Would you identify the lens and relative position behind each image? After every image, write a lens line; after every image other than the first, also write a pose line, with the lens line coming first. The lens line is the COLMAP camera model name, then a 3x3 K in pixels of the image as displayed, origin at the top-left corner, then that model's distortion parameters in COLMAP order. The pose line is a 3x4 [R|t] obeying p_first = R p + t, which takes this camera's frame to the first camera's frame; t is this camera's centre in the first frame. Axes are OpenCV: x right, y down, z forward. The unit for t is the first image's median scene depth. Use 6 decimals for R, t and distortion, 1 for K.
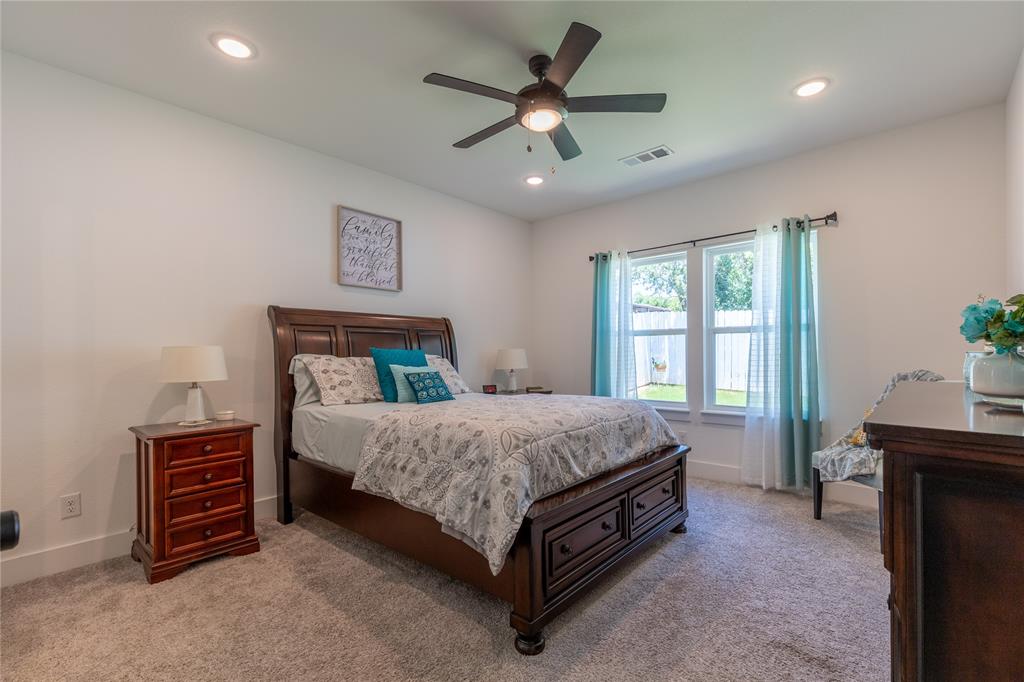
lens RADIAL K [[460.0, 0, 516.4], [0, 460.0, 351.7], [0, 0, 1]] dist [0.009418, -0.000279]
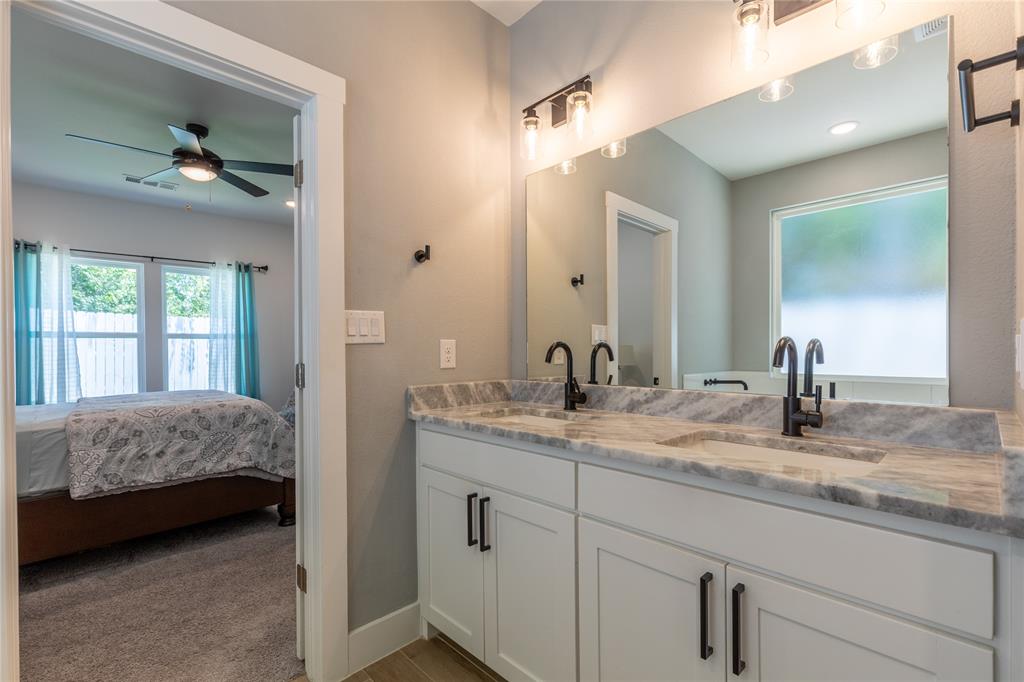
lens RADIAL K [[460.0, 0, 516.4], [0, 460.0, 351.7], [0, 0, 1]] dist [0.009418, -0.000279]
pose [[0.081490, -0.002131, 0.996672, -0.809249], [0.008032, 0.999967, 0.001481, 0.001775], [-0.996642, 0.007885, 0.081504, 0.007063]]
